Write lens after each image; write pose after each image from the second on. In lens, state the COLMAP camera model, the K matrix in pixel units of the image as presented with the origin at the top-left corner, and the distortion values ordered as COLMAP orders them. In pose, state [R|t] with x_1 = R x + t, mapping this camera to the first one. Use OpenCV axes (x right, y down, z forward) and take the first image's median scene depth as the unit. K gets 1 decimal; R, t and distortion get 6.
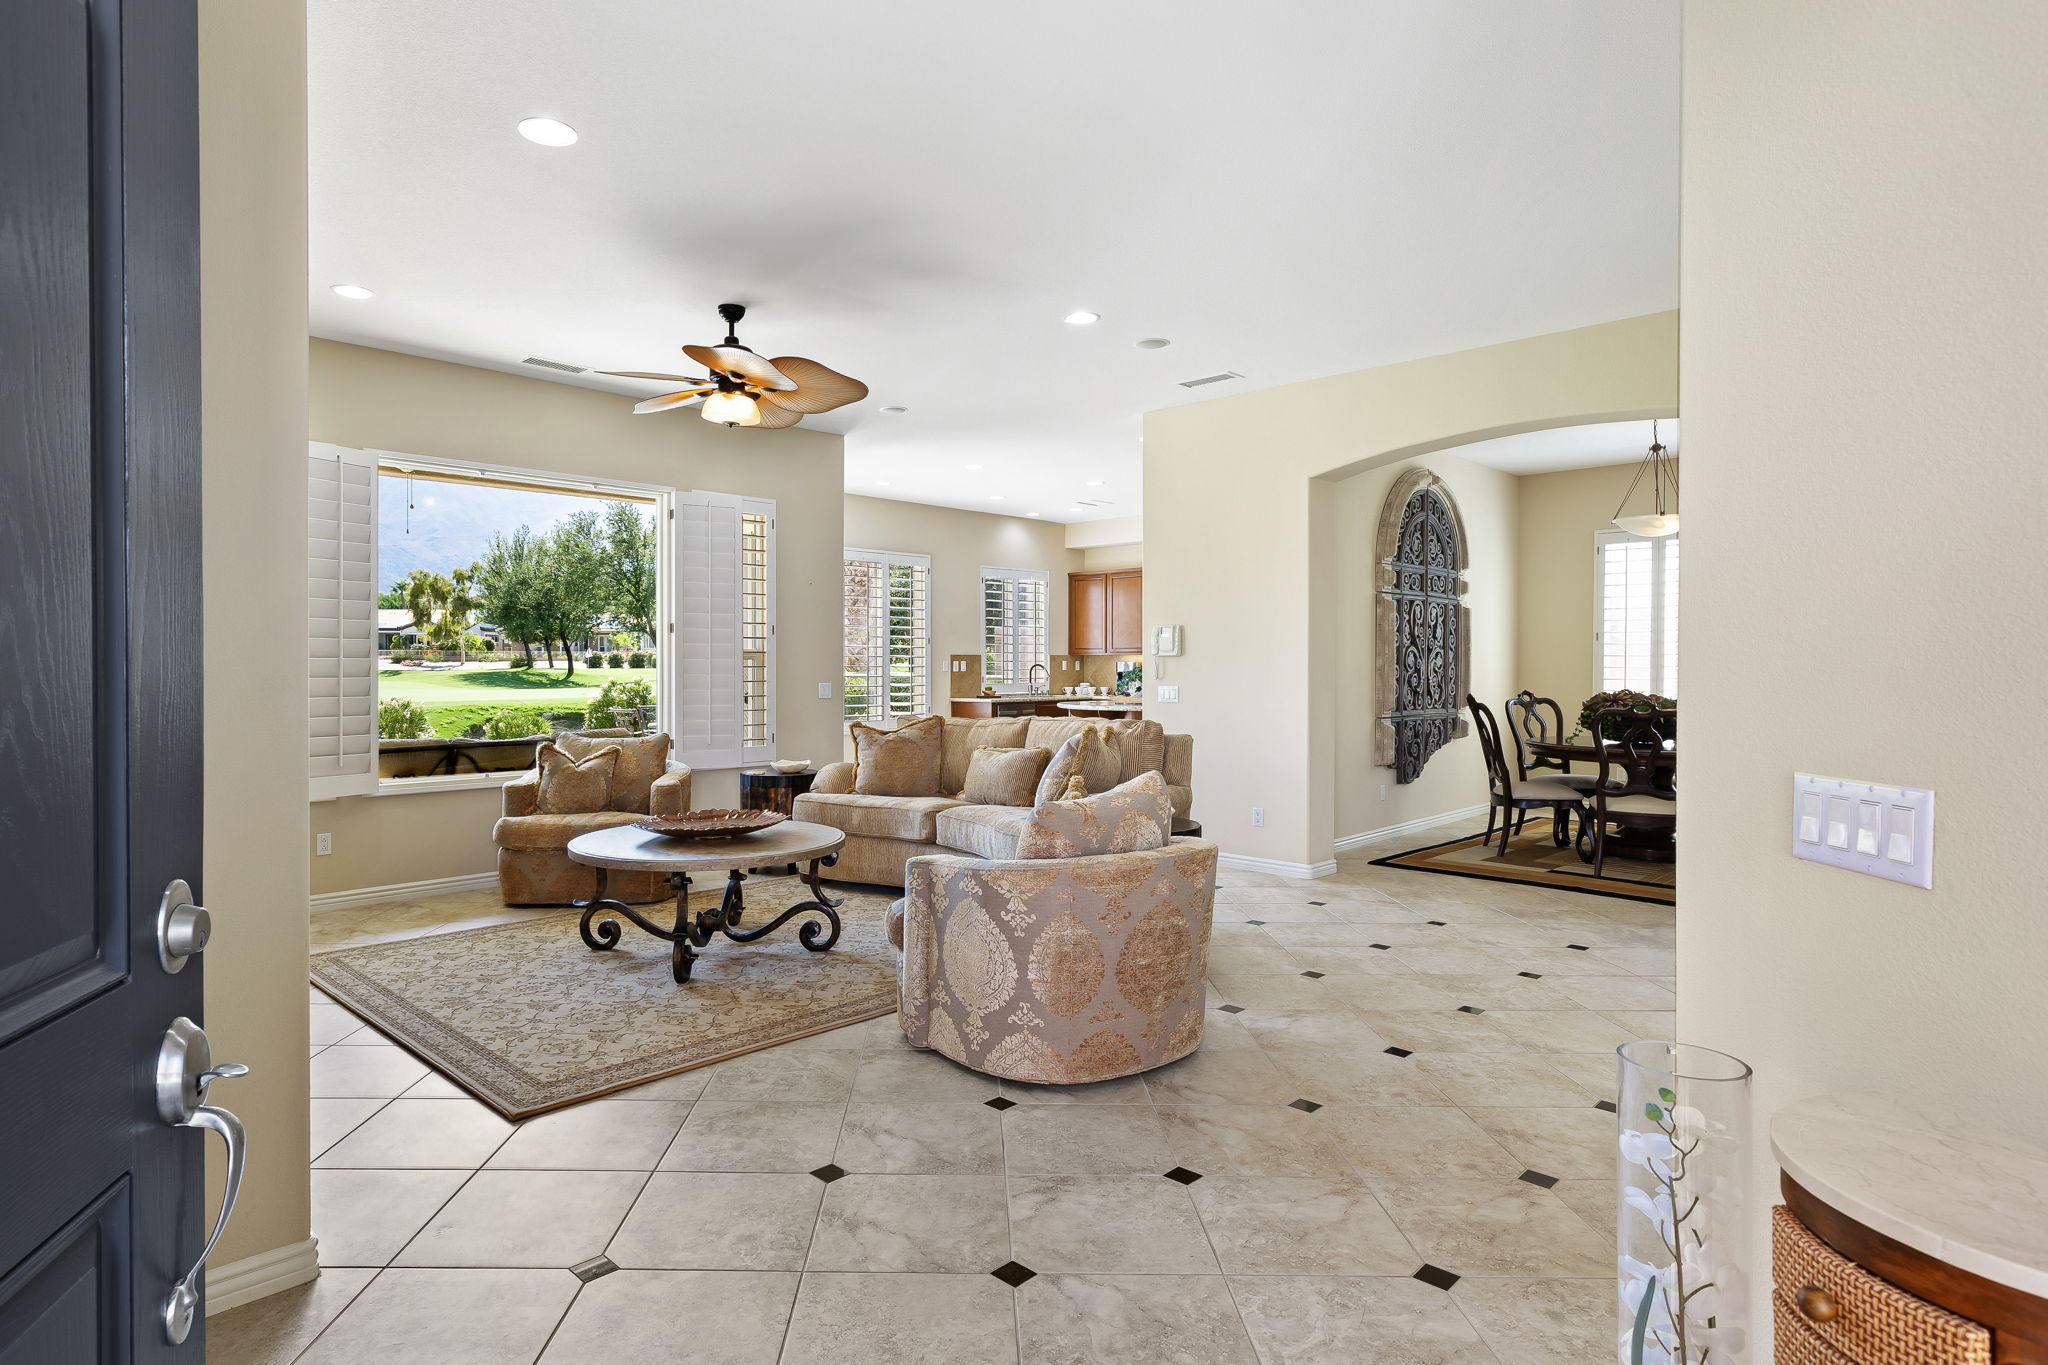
lens RADIAL K [[1095.8, 0, 947.0], [0, 1095.8, 671.1], [0, 0, 1]] dist [0.011389, -0.001020]
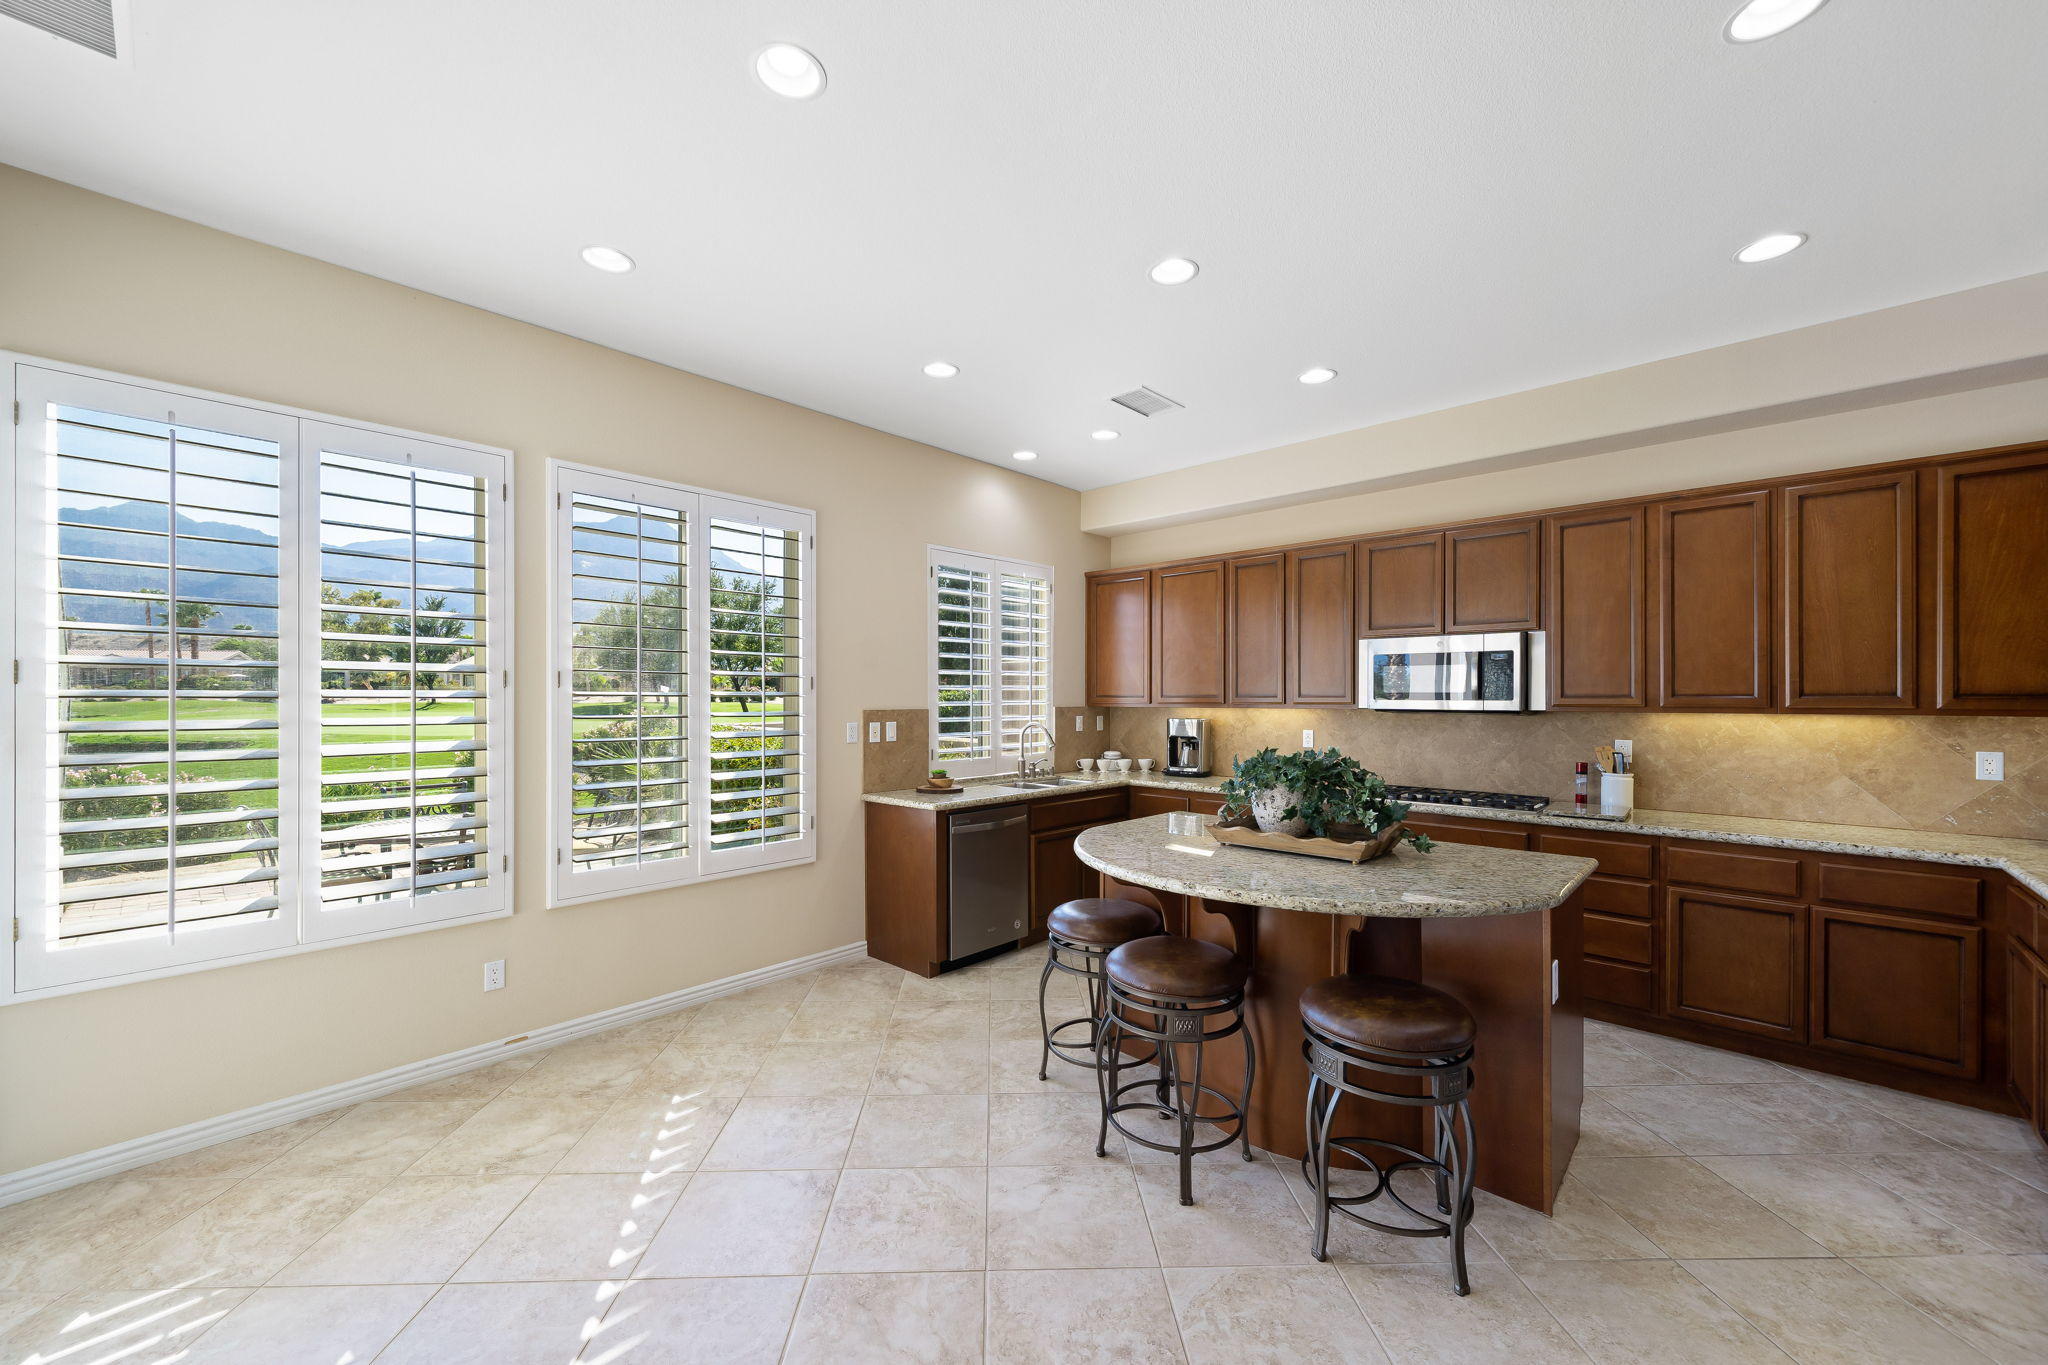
lens RADIAL K [[788.6, 0, 1026.2], [0, 788.6, 690.7], [0, 0, 1]] dist [-0.002677, -0.000071]
pose [[0.998488, 0.002237, 0.054924, 0.101719], [-0.001393, 0.999880, -0.015409, -0.032009], [-0.054952, 0.015309, 0.998372, 1.070401]]
